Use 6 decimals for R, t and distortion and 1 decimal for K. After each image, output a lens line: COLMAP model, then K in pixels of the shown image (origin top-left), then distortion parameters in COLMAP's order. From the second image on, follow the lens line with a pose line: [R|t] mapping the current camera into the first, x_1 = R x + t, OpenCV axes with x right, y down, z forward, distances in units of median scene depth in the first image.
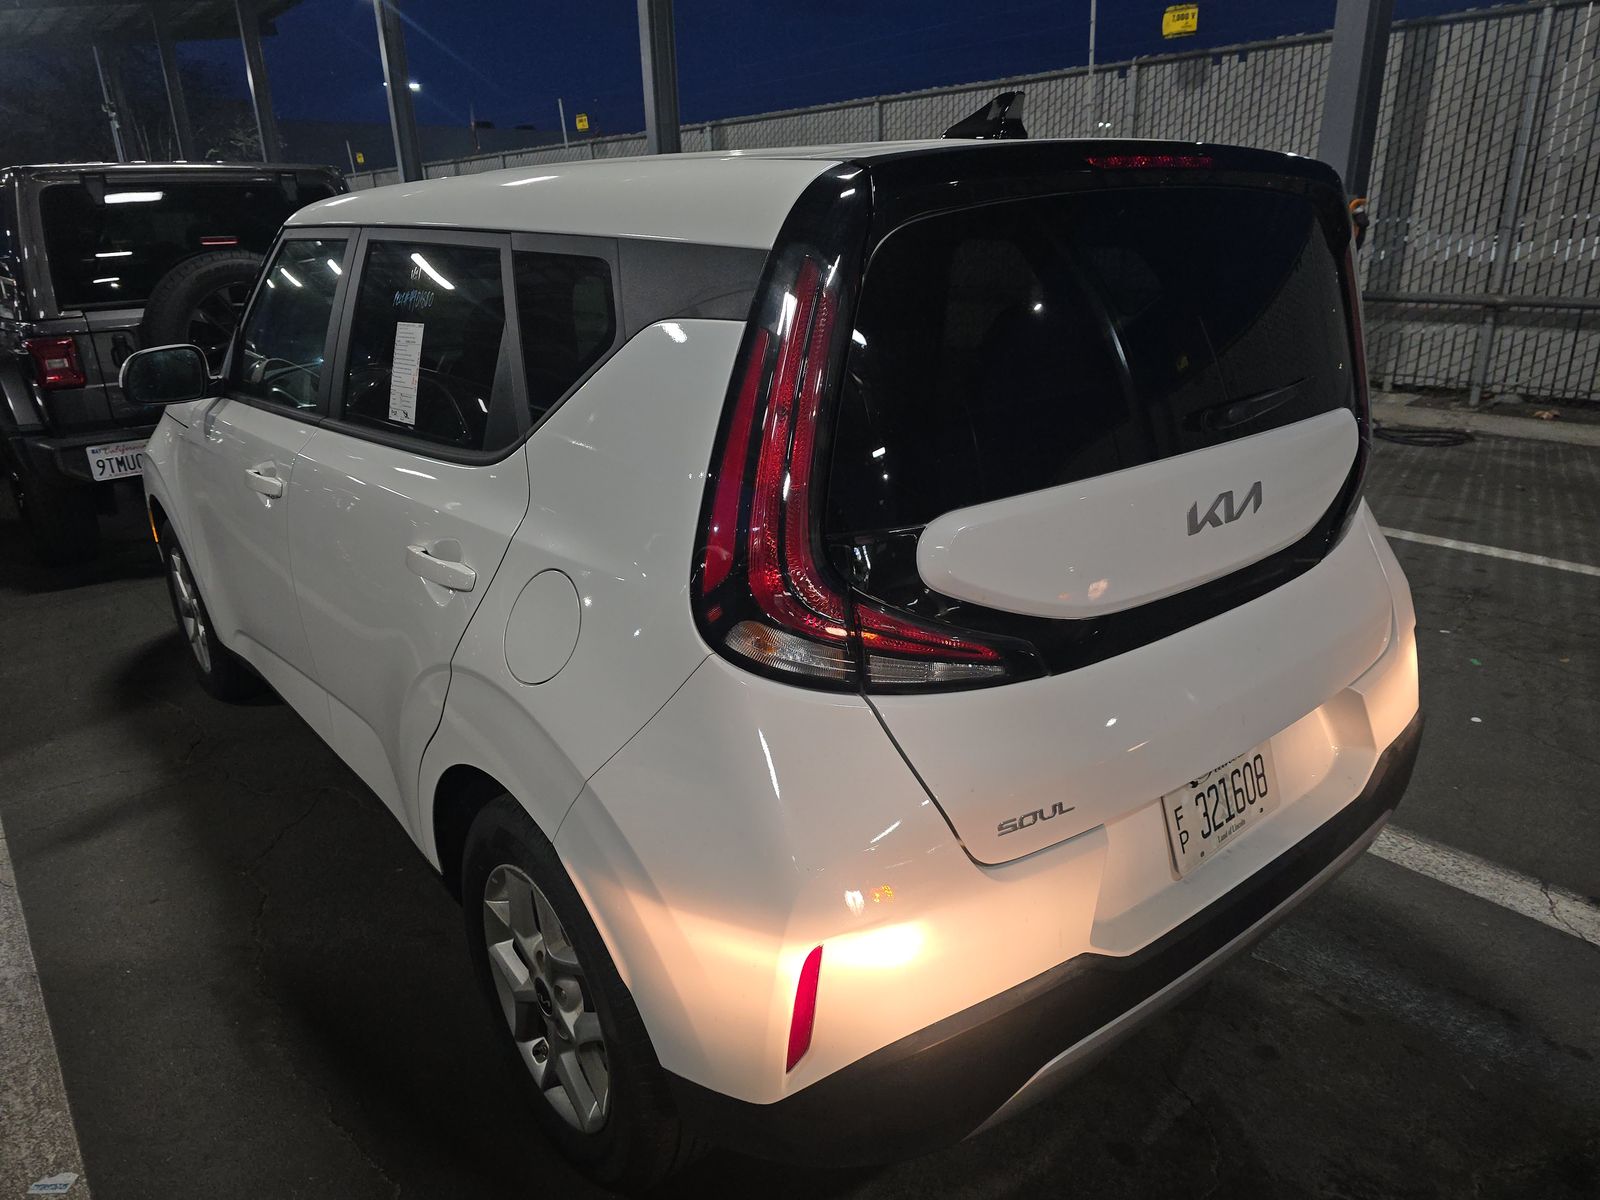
lens RADIAL K [[1134.3, 0, 752.2], [0, 1134.3, 626.1], [0, 0, 1]] dist [0.005333, 0.001281]
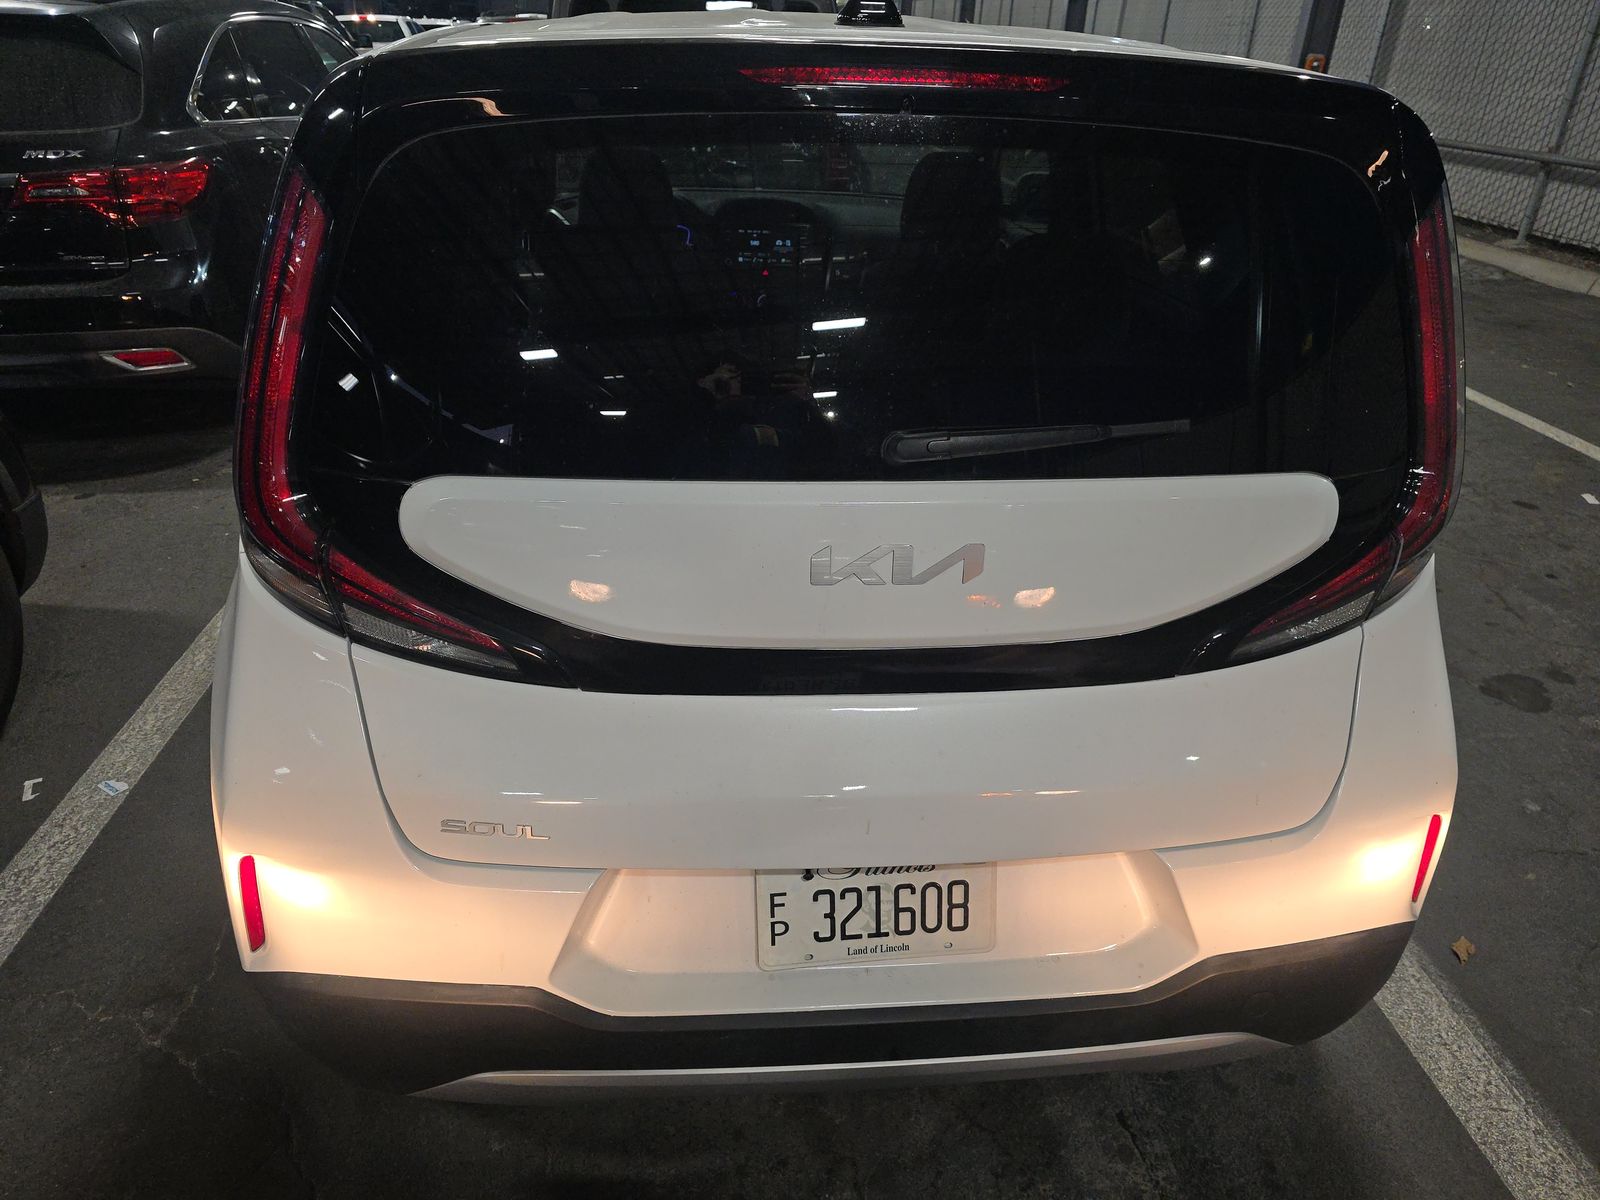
lens RADIAL K [[1077.2, 0, 800.0], [0, 1077.2, 600.0], [0, 0, 1]] dist [0.007149, 0.000972]
pose [[0.831966, 0.308954, -0.460846, 0.672837], [-0.249197, 0.950199, 0.187144, -0.192163], [0.495714, -0.040856, 0.867524, 0.325528]]
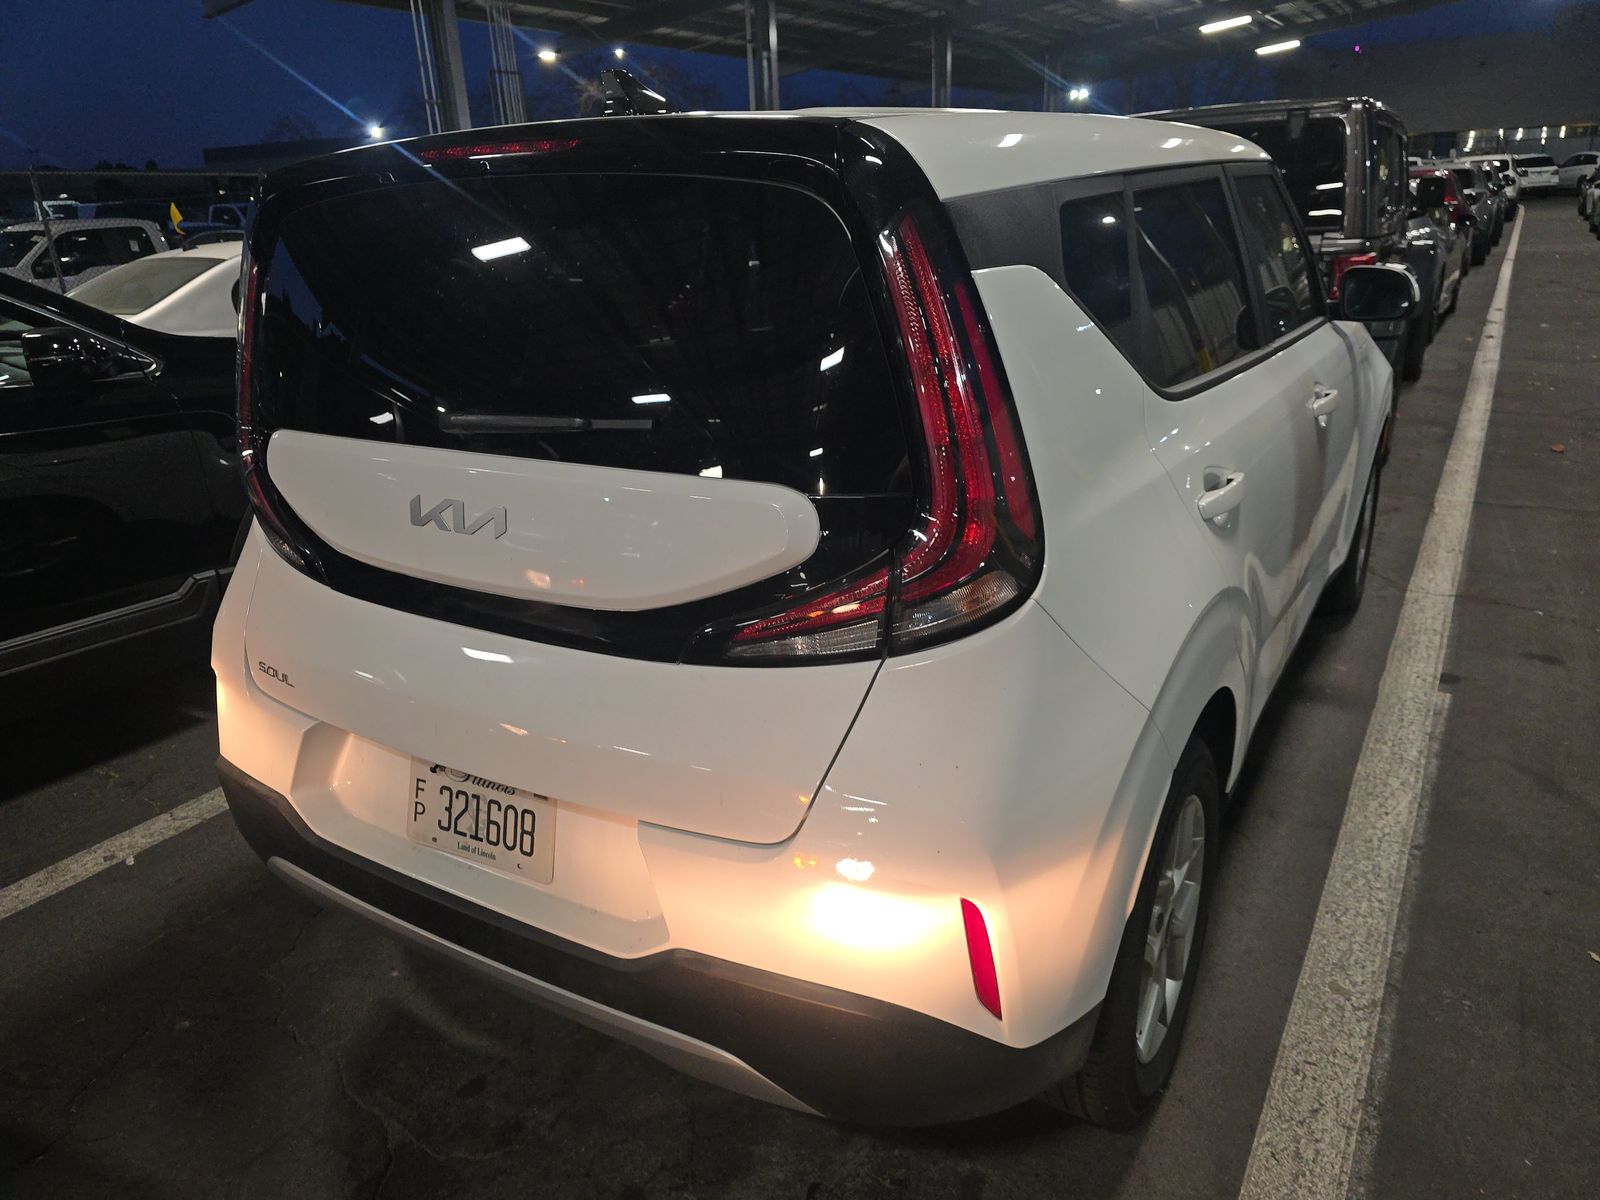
lens RADIAL K [[1077.2, 0, 800.0], [0, 1077.2, 600.0], [0, 0, 1]] dist [0.007149, 0.000972]
pose [[0.351234, 0.351161, -0.867940, 1.280054], [-0.296174, 0.921071, 0.252803, -0.341578], [0.888209, 0.168269, 0.427516, 0.840730]]
